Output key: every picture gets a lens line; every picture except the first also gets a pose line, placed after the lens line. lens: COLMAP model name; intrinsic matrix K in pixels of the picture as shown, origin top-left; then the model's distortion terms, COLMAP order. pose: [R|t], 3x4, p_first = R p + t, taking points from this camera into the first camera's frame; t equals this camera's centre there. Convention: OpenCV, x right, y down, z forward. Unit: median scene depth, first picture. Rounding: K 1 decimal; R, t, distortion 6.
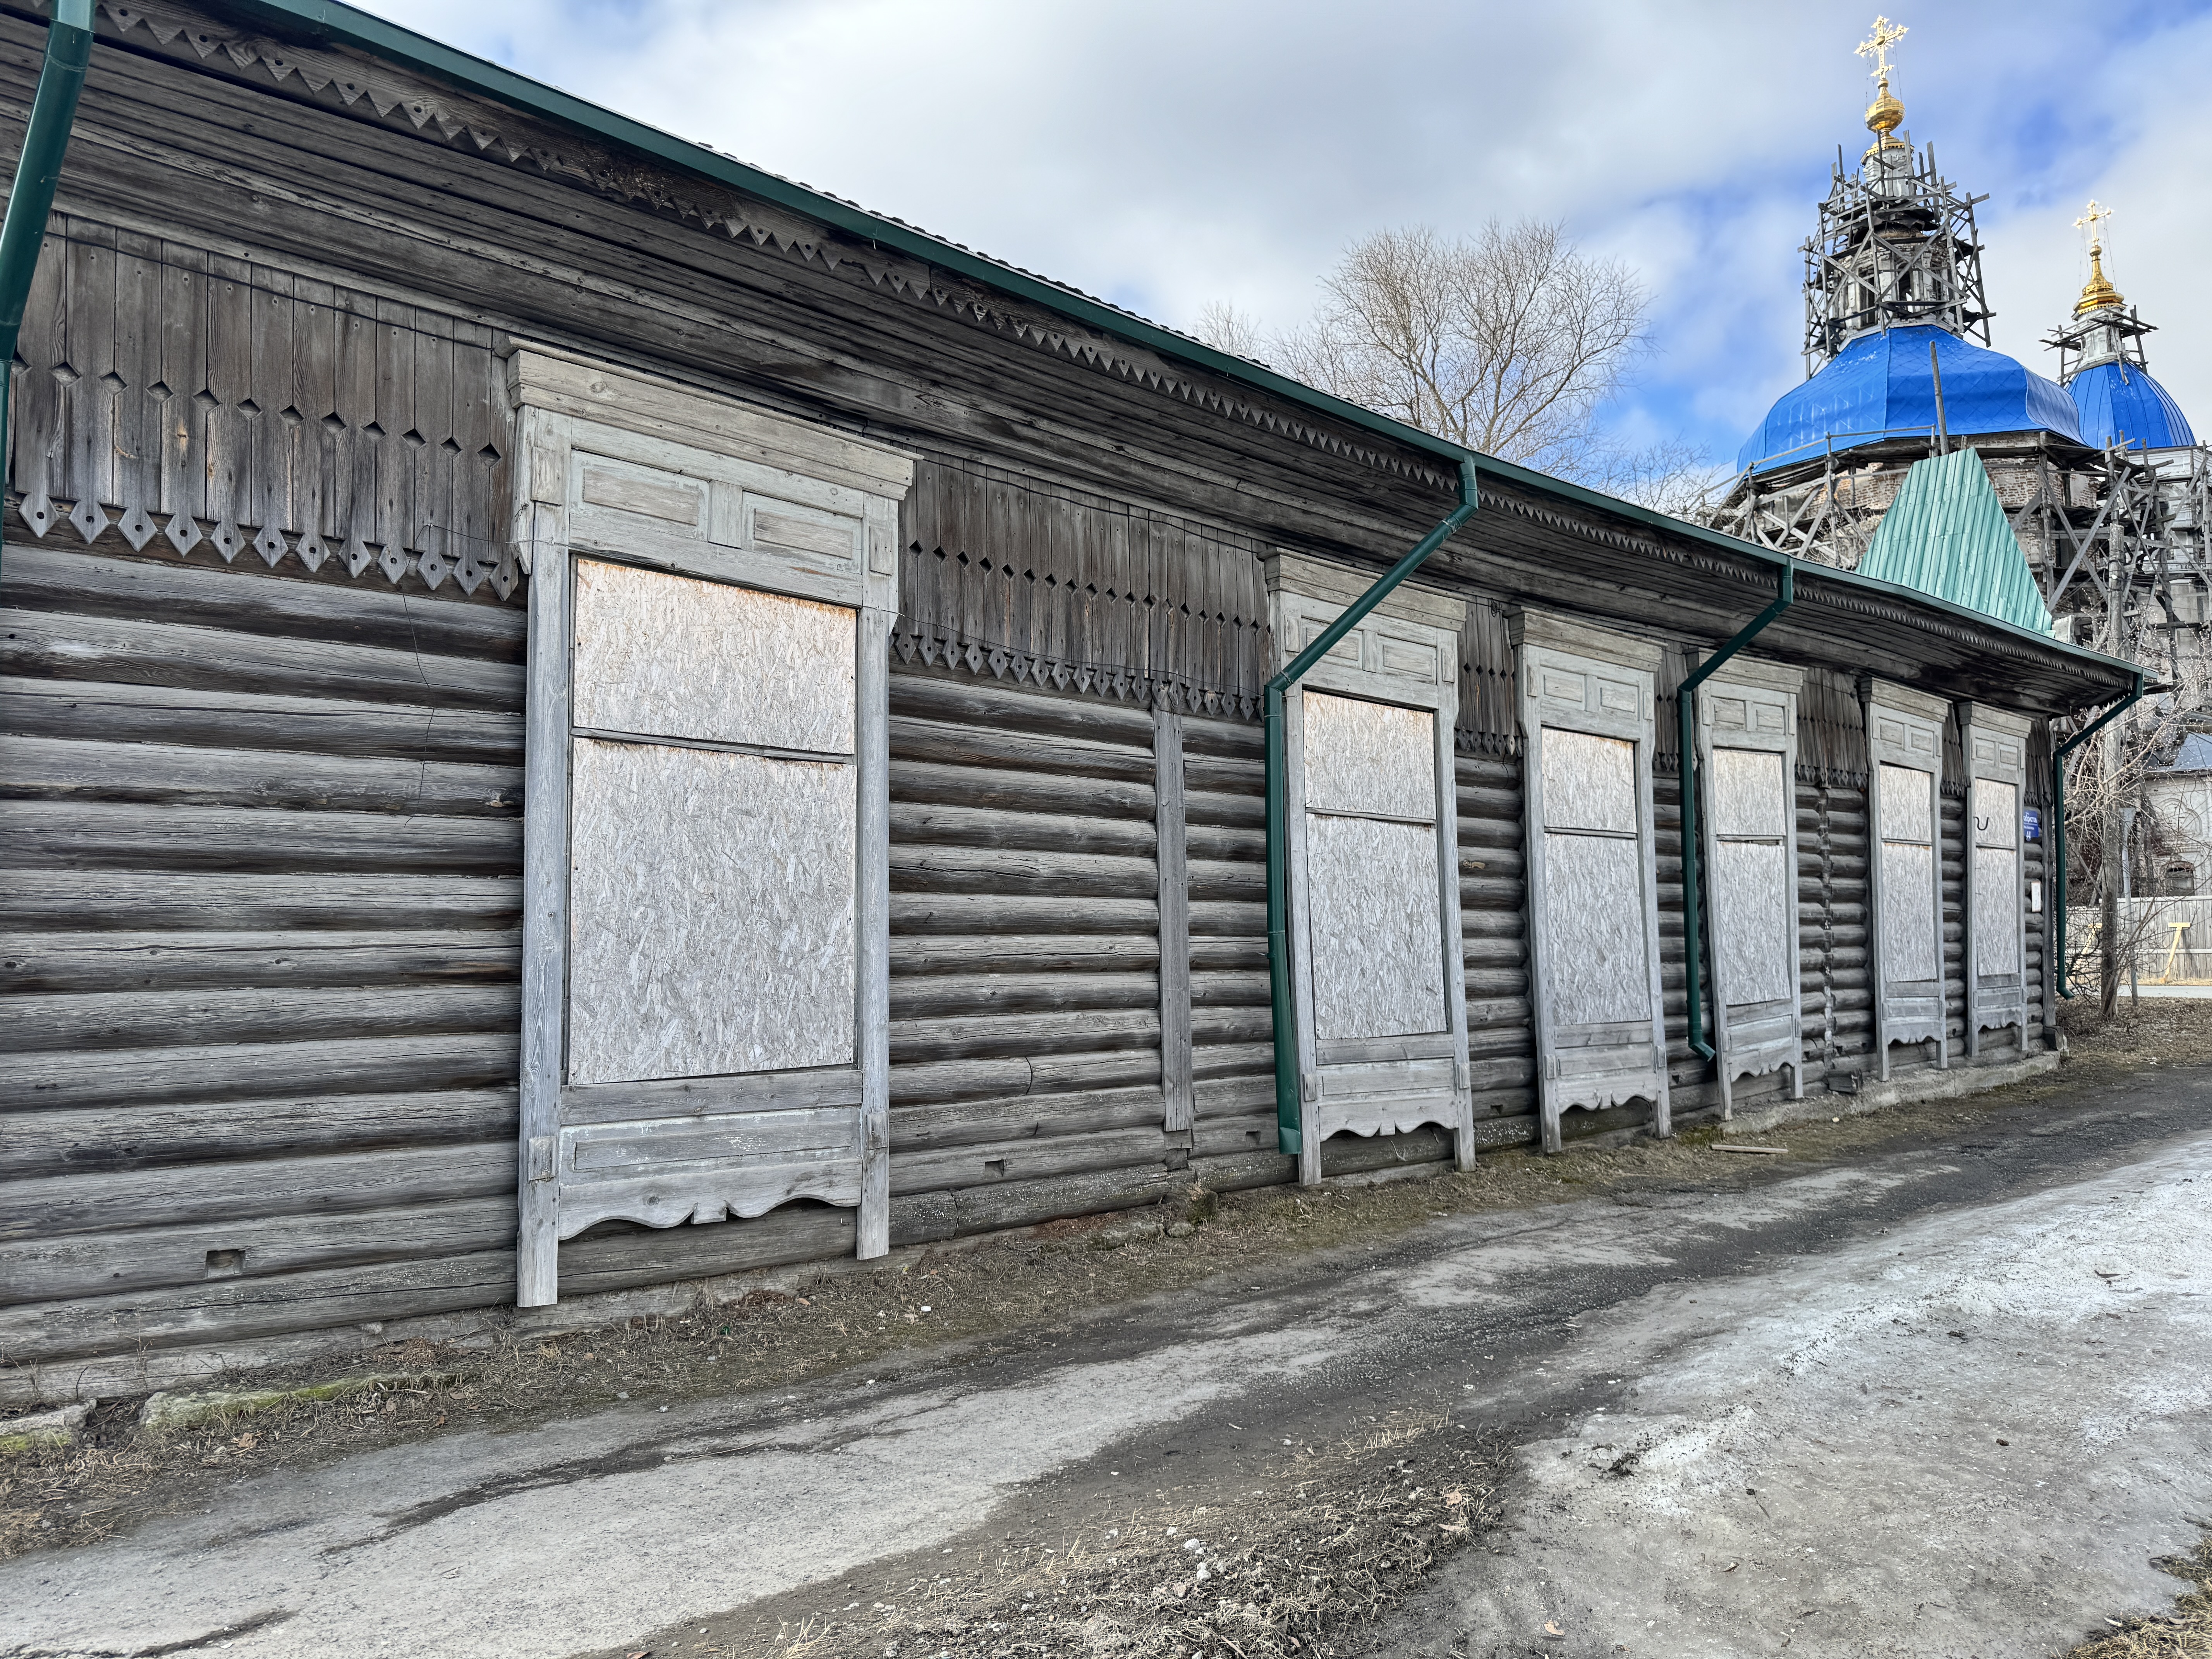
lens RADIAL K [[1542.1, 0, 1106.0], [0, 1542.1, 829.5], [0, 0, 1]] dist [0.051377, -0.005649]
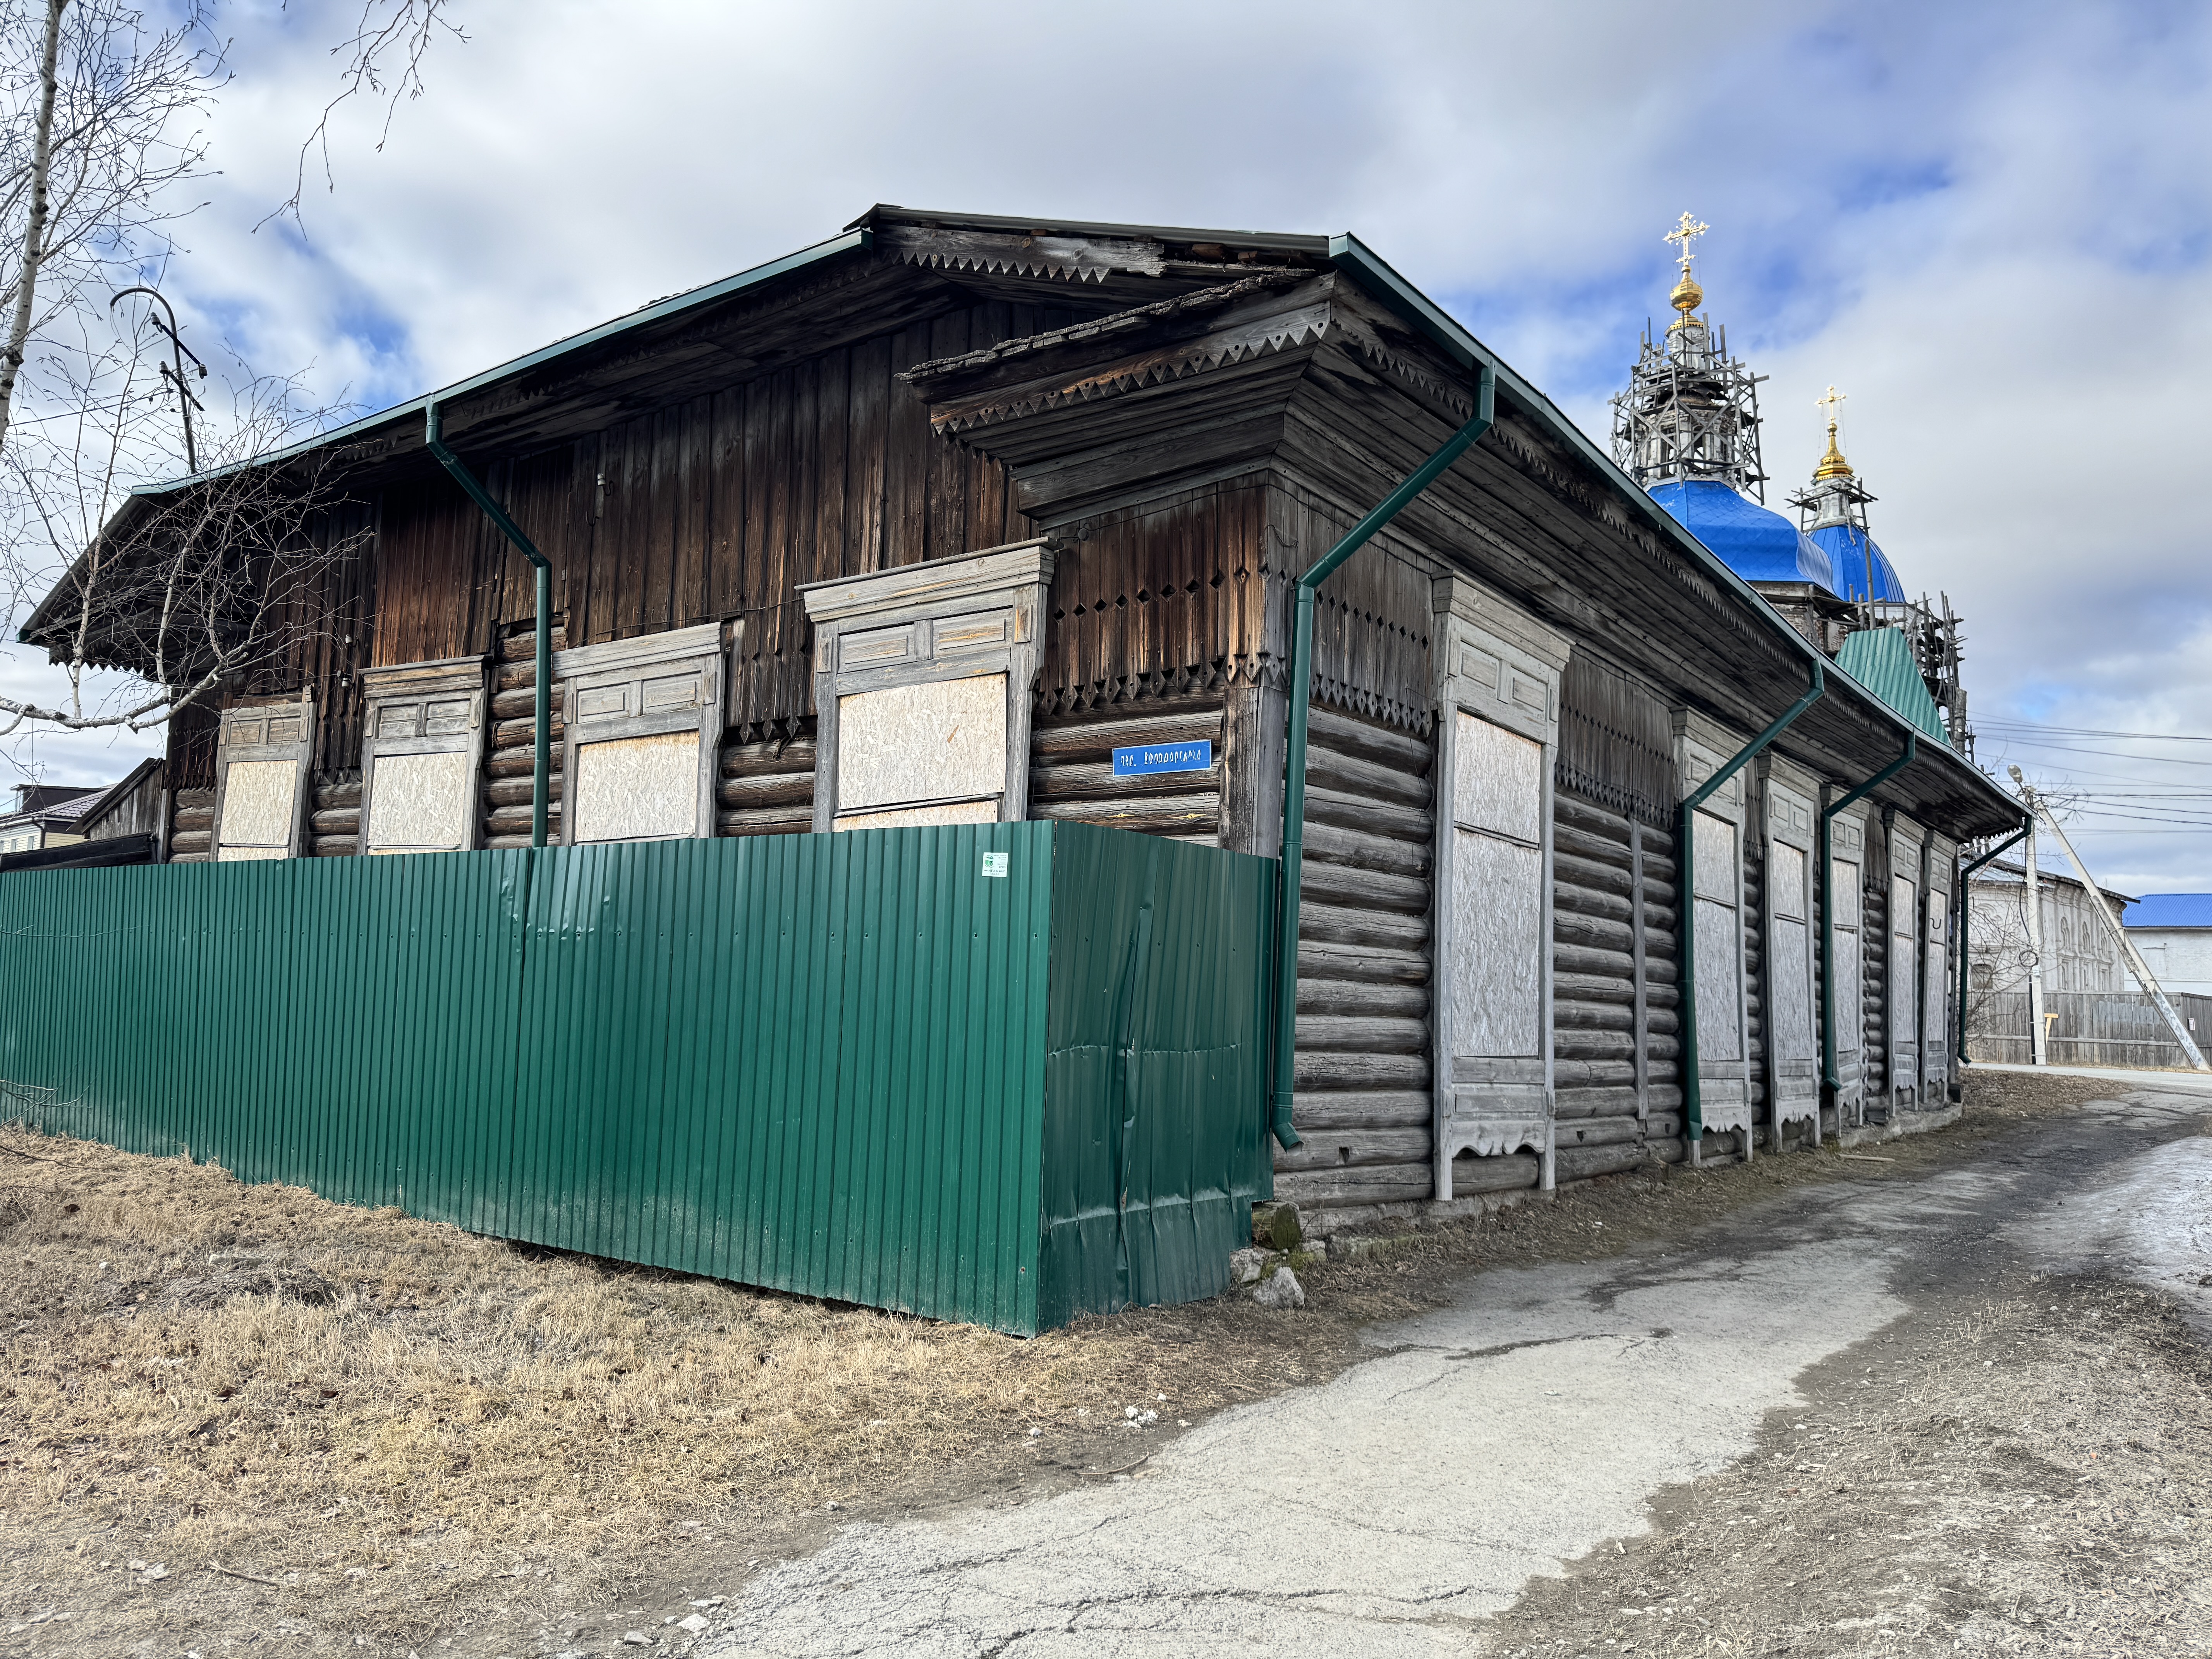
lens RADIAL K [[1505.8, 0, 1106.0], [0, 1505.8, 829.5], [0, 0, 1]] dist [0.038372, -0.000794]
pose [[0.988216, 0.065444, 0.138369, -0.333135], [-0.060675, 0.997418, -0.038410, 0.007469], [-0.140525, 0.029562, 0.989636, -0.155987]]
